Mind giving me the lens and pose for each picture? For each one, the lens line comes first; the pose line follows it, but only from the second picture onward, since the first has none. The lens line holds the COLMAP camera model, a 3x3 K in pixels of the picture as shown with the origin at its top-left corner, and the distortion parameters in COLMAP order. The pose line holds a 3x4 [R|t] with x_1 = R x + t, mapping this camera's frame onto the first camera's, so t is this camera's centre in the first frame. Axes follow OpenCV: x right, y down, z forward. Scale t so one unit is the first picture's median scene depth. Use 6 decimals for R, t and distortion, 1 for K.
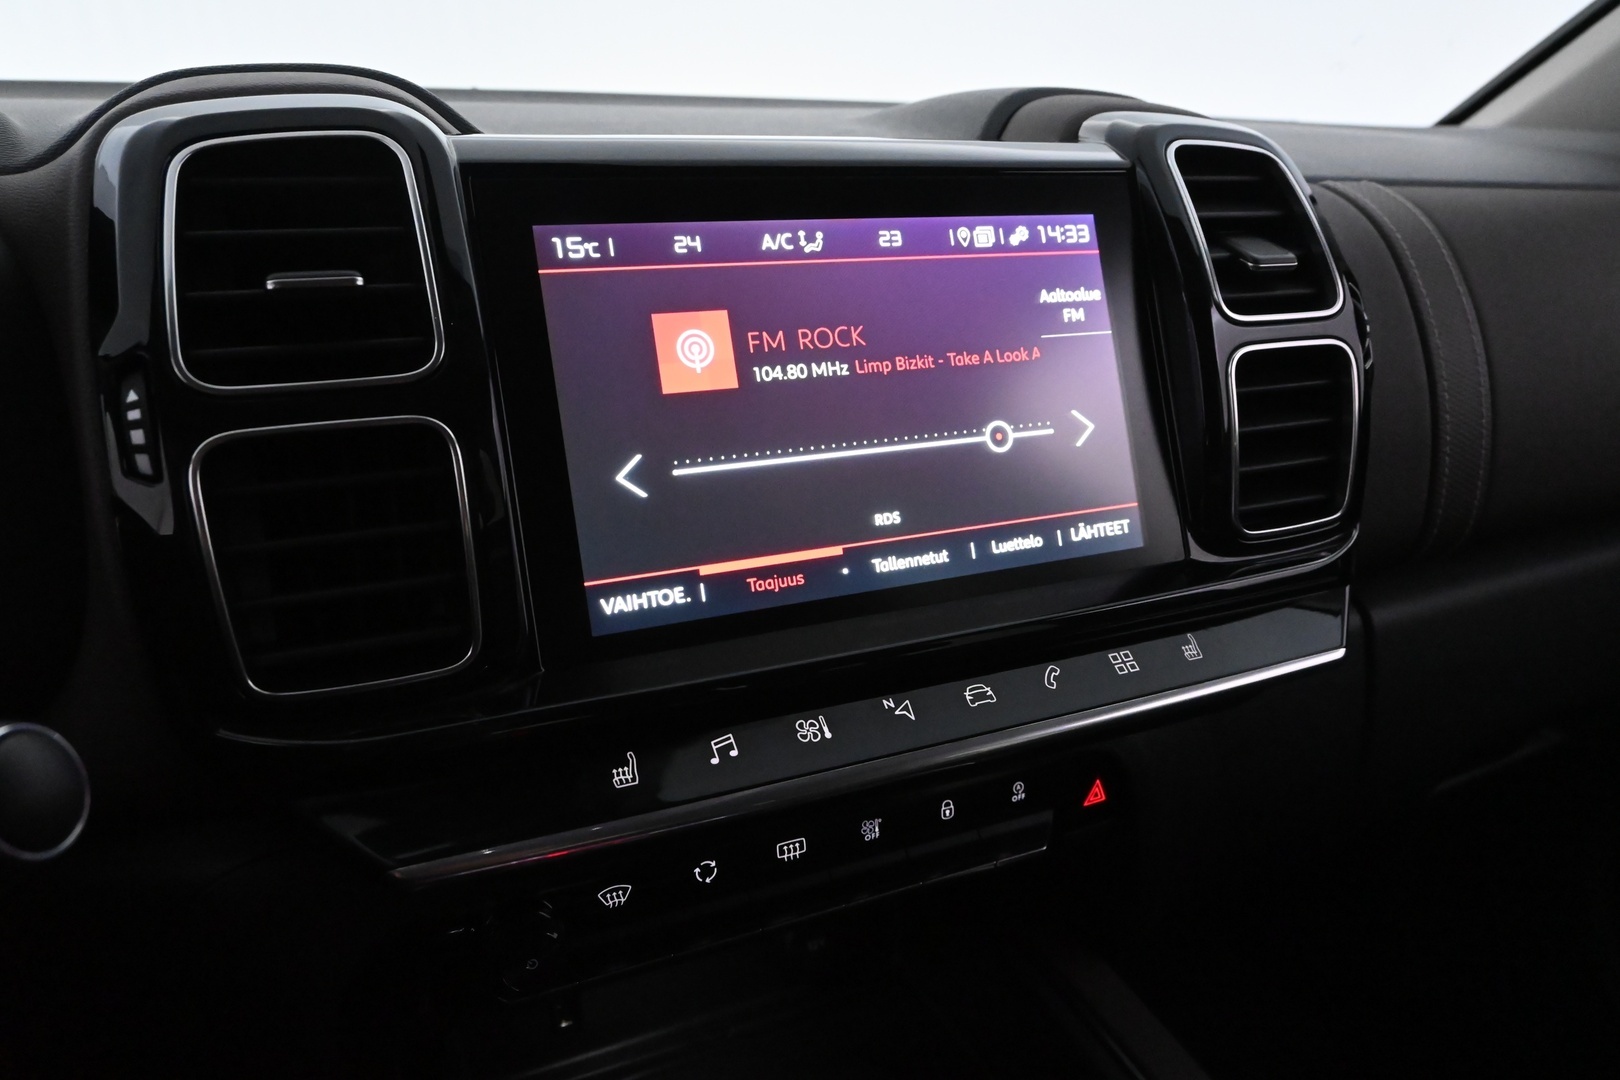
lens RADIAL K [[1172.6, 0, 811.8], [0, 1172.6, 540.3], [0, 0, 1]] dist [-0.005307, 0.002407]
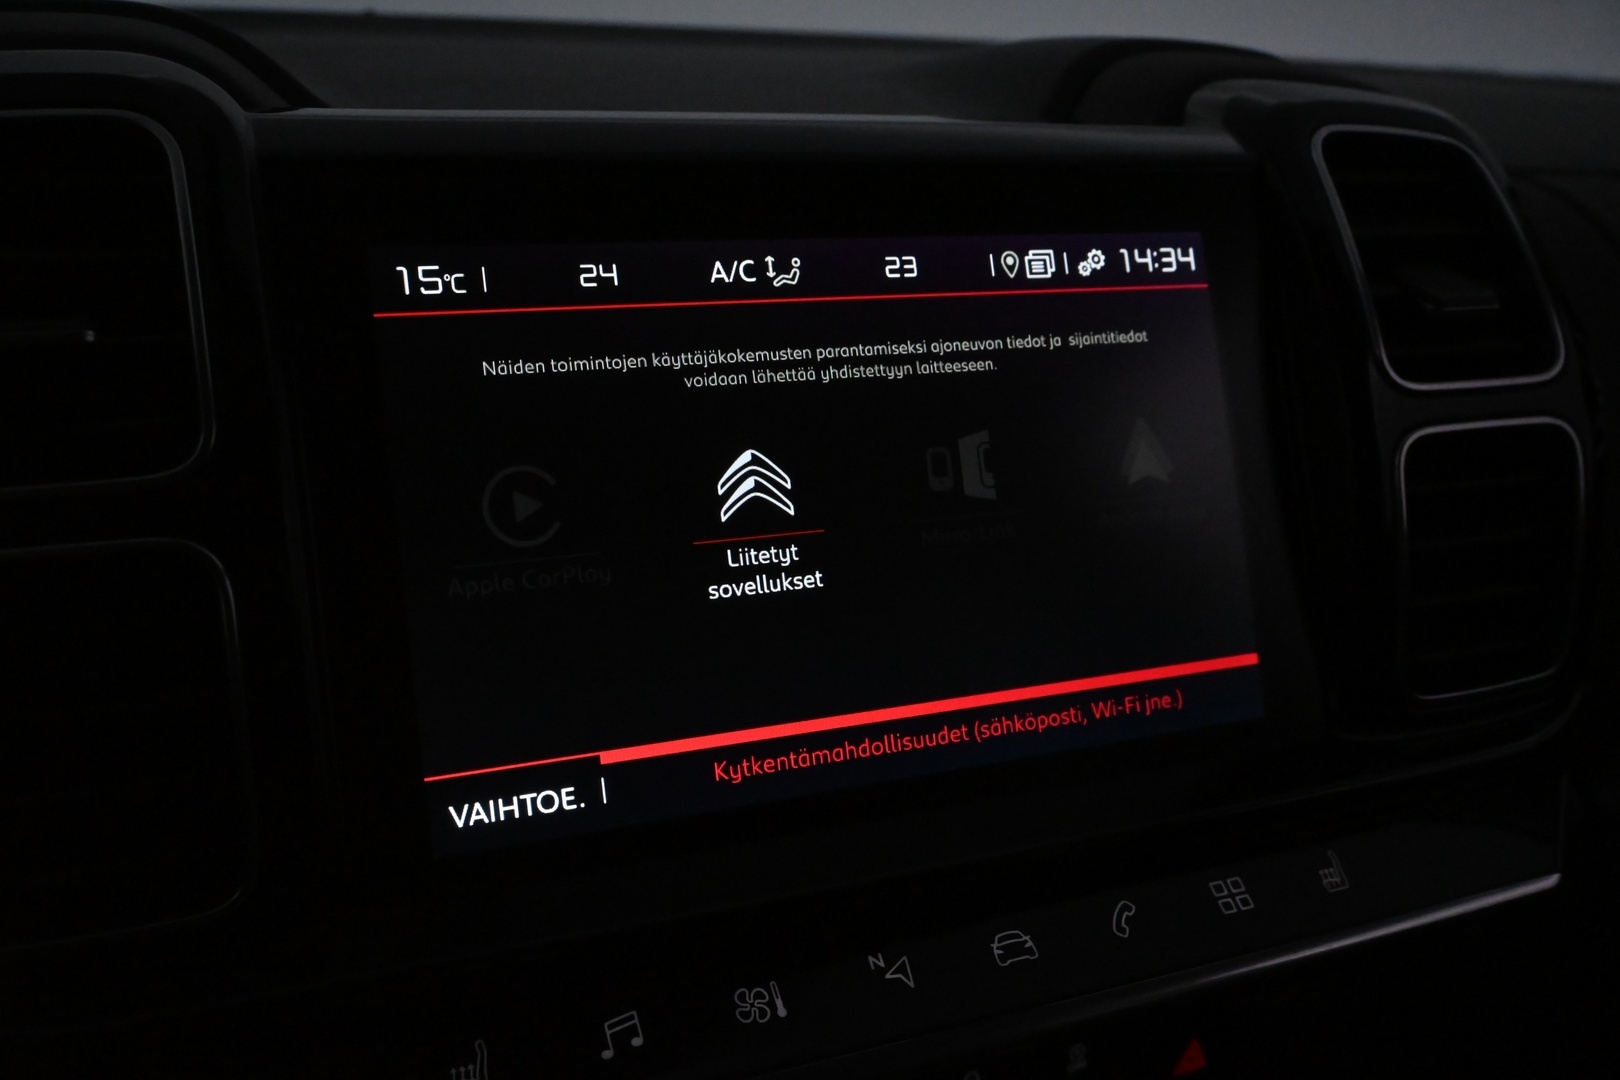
lens RADIAL K [[1525.2, 0, 810.7], [0, 1525.2, 545.6], [0, 0, 1]] dist [-0.001954, 0.000000]
pose [[0.999380, 0.025828, -0.023945, 0.040319], [-0.026400, 0.999366, -0.023880, -0.072957], [0.023313, 0.024498, 0.999428, 0.112261]]
